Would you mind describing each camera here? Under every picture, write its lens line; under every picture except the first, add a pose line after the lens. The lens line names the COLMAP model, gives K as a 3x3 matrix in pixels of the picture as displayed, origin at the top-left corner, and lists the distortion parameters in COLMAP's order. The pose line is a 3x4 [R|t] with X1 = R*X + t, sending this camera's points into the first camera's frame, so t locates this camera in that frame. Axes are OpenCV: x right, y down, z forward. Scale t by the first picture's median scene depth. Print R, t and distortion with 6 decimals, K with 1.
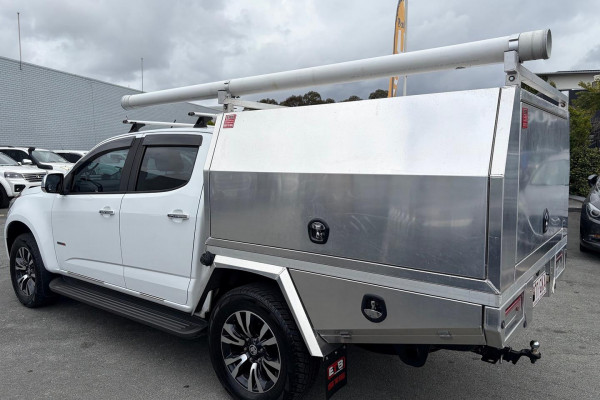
lens RADIAL K [[463.9, 0, 290.4], [0, 463.9, 201.5], [0, 0, 1]] dist [0.060738, -0.089273]
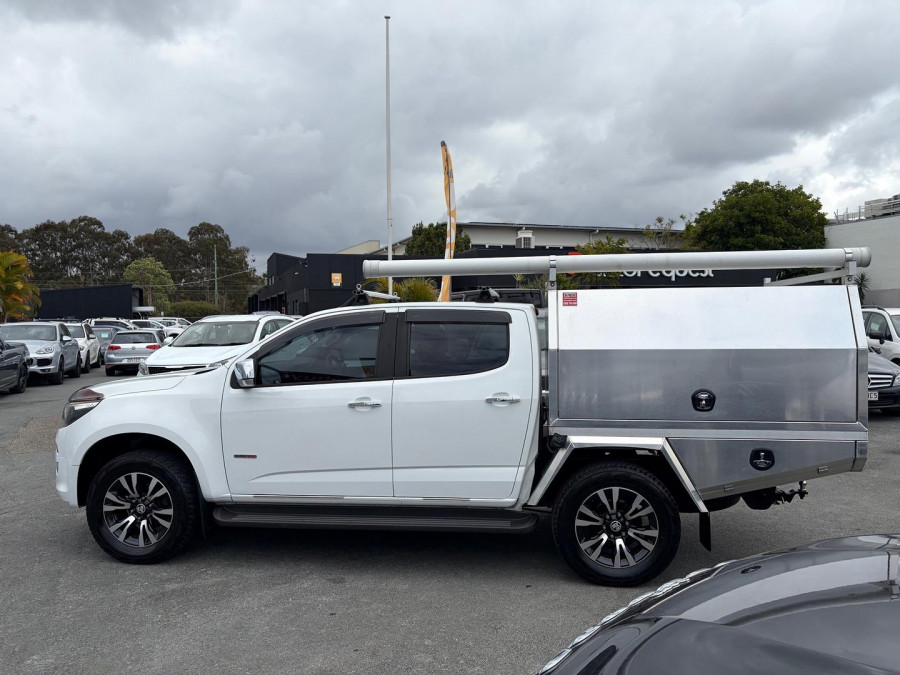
lens RADIAL K [[697.6, 0, 439.1], [0, 697.6, 339.4], [0, 0, 1]] dist [0.040848, -0.040671]
pose [[0.858782, -0.013652, 0.512159, -2.002758], [0.051096, 0.996943, -0.059102, -0.024034], [-0.509786, 0.076925, 0.856855, -0.224312]]
